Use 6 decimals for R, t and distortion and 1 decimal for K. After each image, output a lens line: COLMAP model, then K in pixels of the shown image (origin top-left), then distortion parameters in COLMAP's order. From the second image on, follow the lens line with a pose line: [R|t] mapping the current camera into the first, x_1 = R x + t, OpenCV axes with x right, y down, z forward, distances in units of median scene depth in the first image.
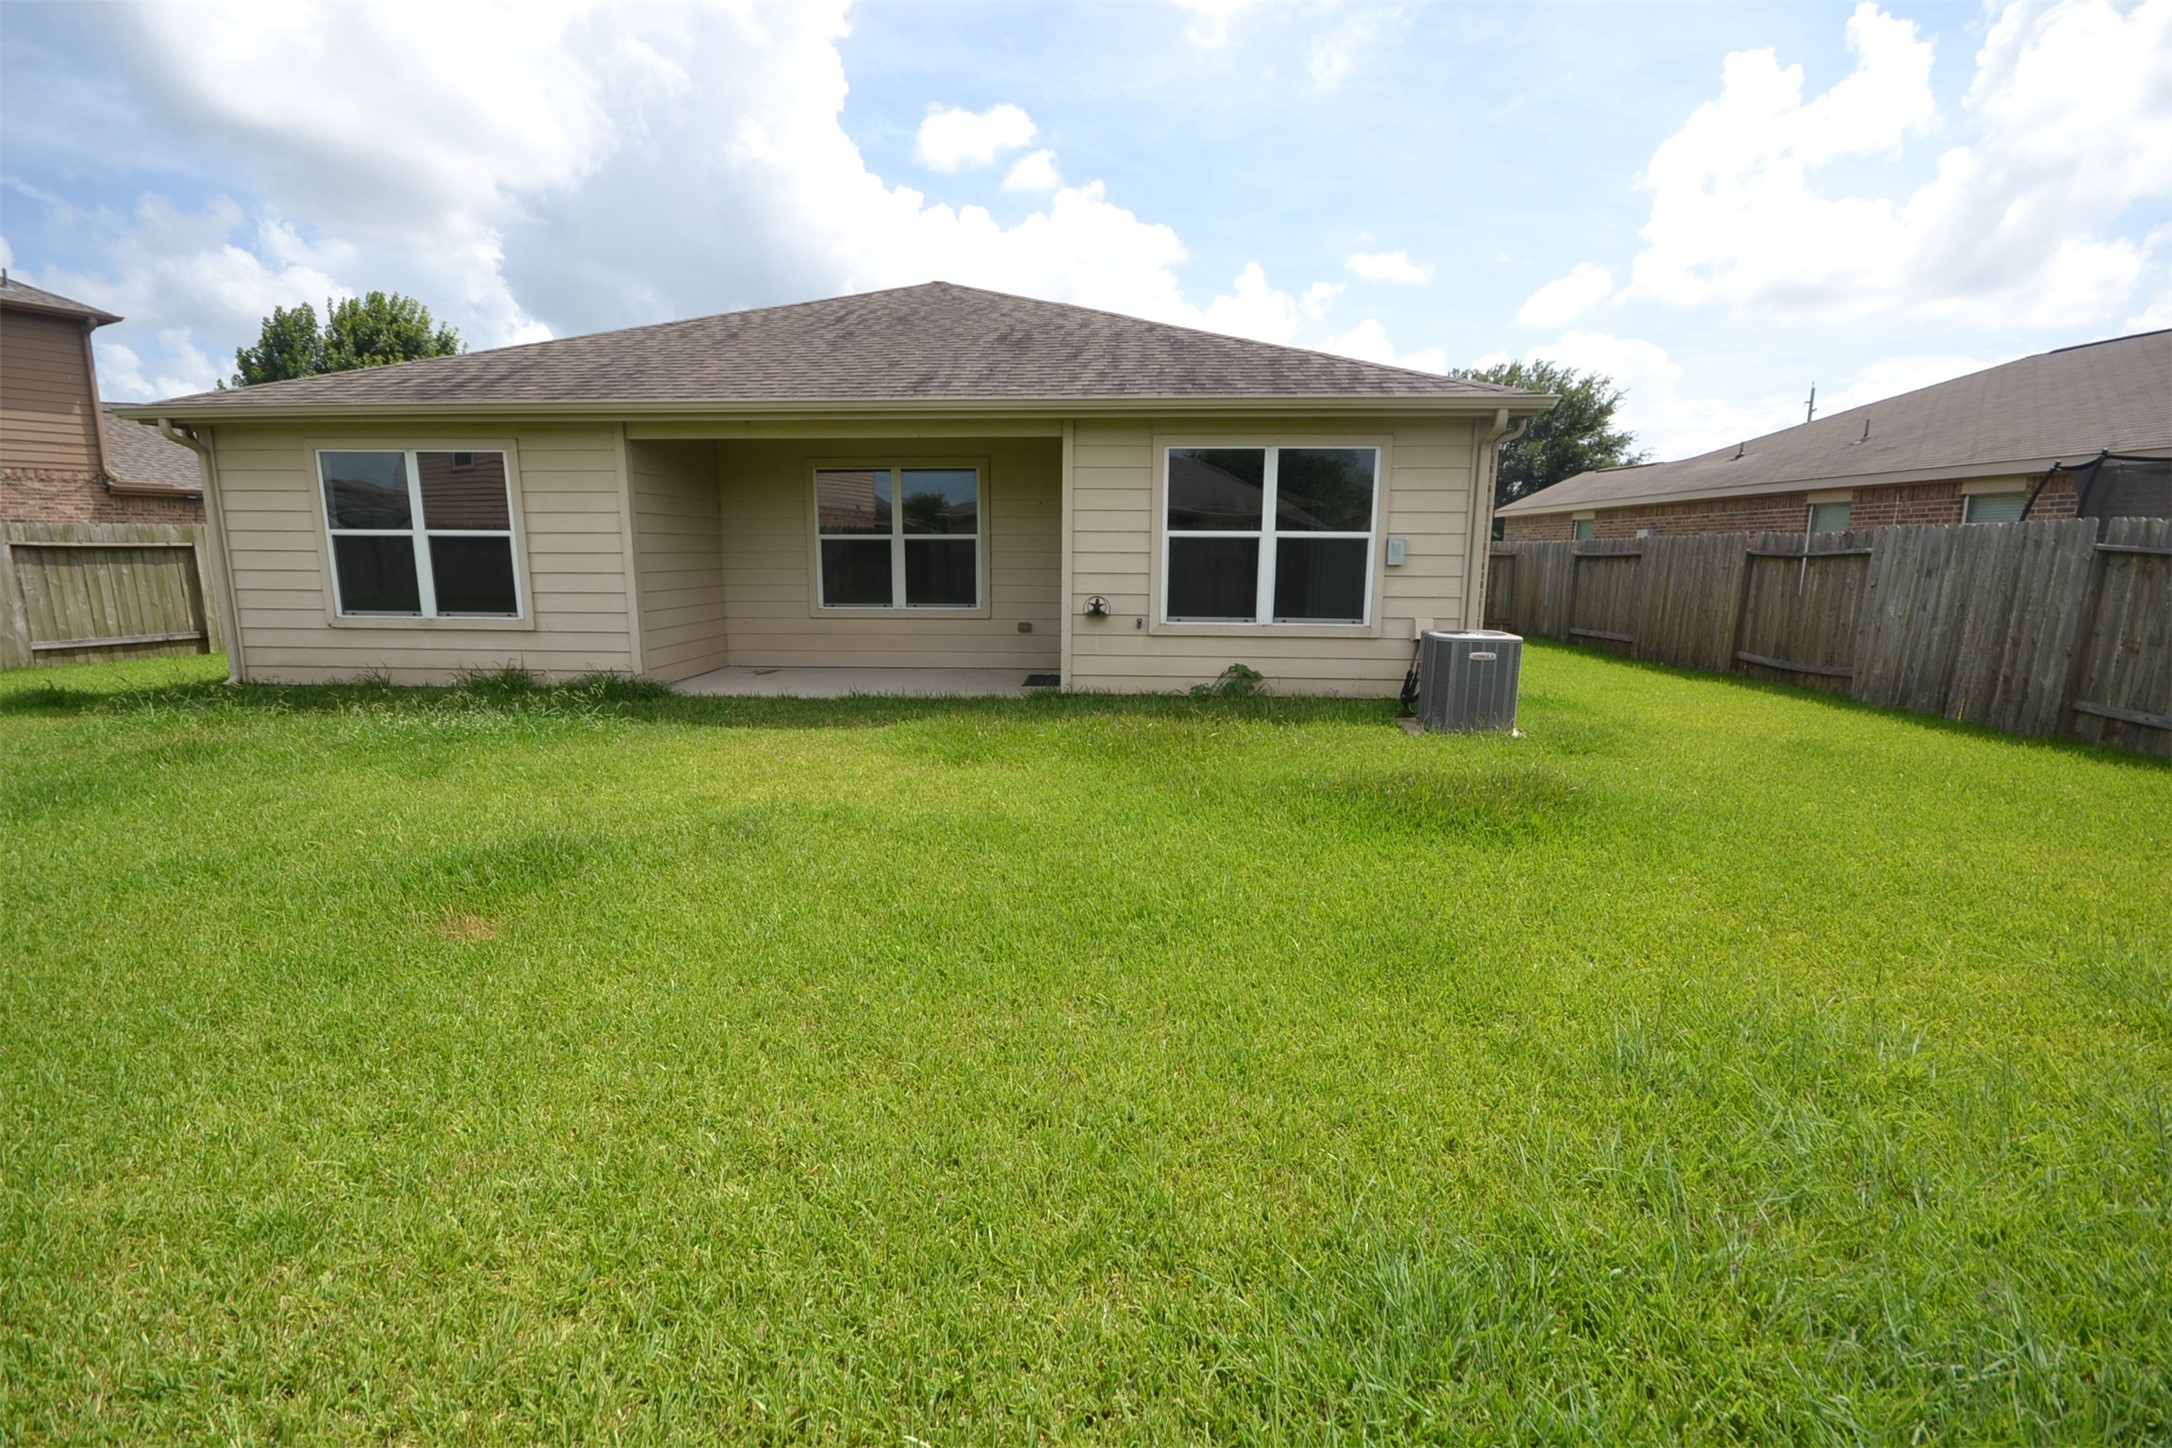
lens RADIAL K [[960.9, 0, 1086.4], [0, 960.9, 765.6], [0, 0, 1]] dist [-0.001036, -0.006694]
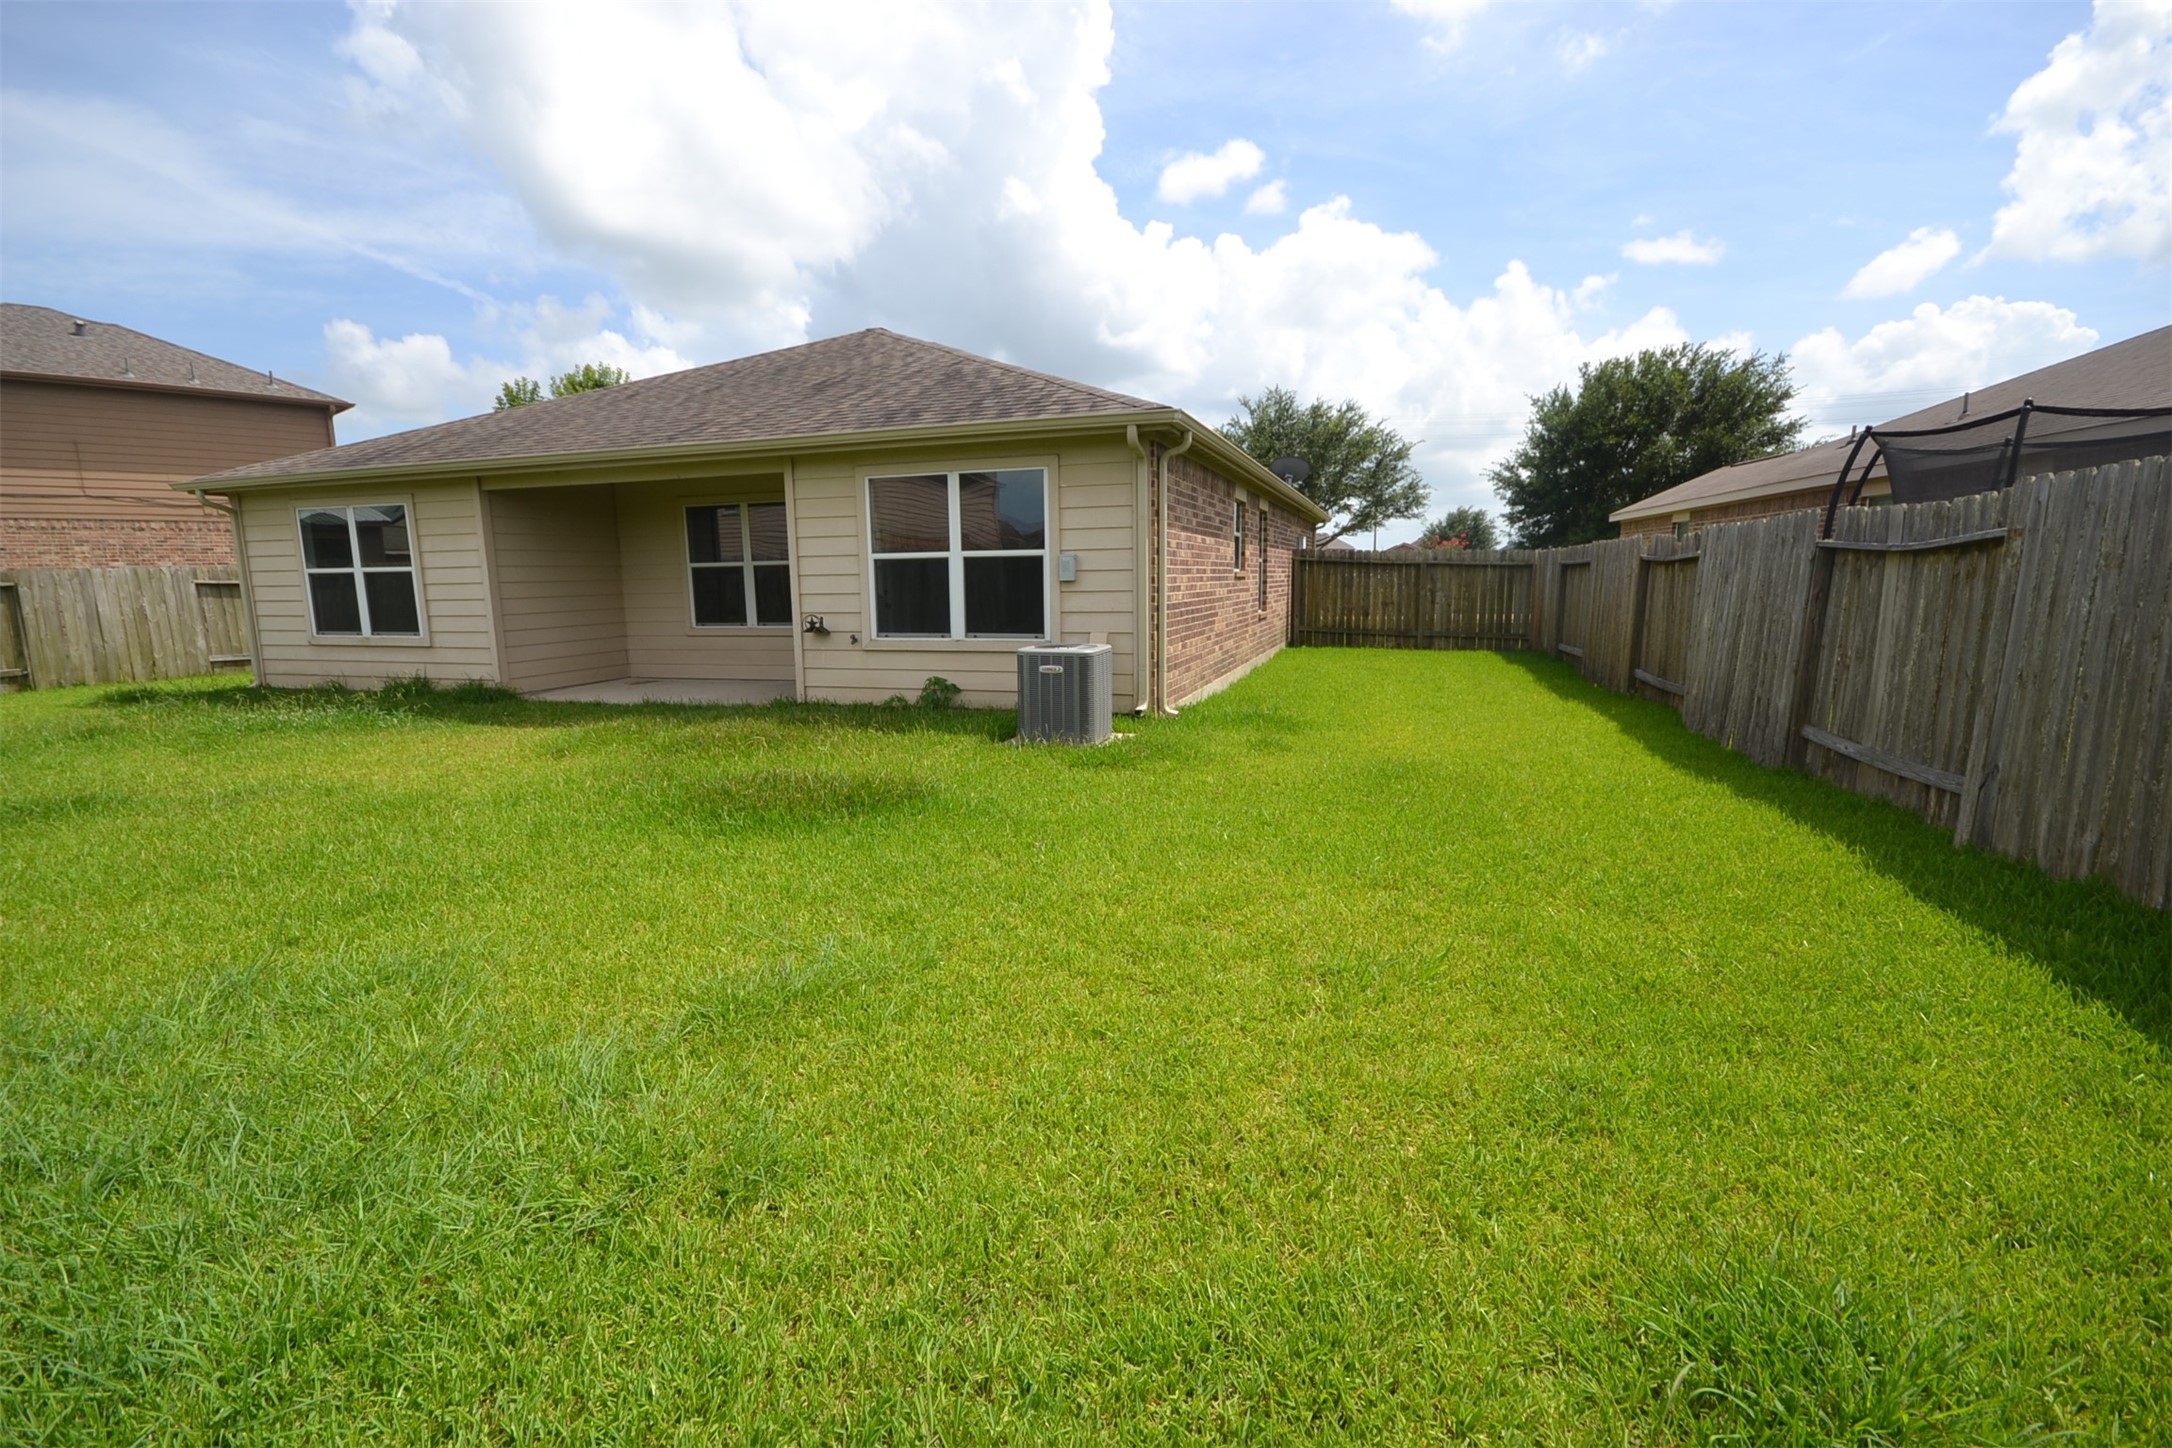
lens RADIAL K [[960.9, 0, 1075.3], [0, 960.9, 730.9], [0, 0, 1]] dist [0.007882, -0.011224]
pose [[0.966667, 0.020437, -0.255221, 0.530269], [-0.034185, 0.998187, -0.049548, -0.000170], [0.253745, 0.056621, 0.965612, 0.025855]]
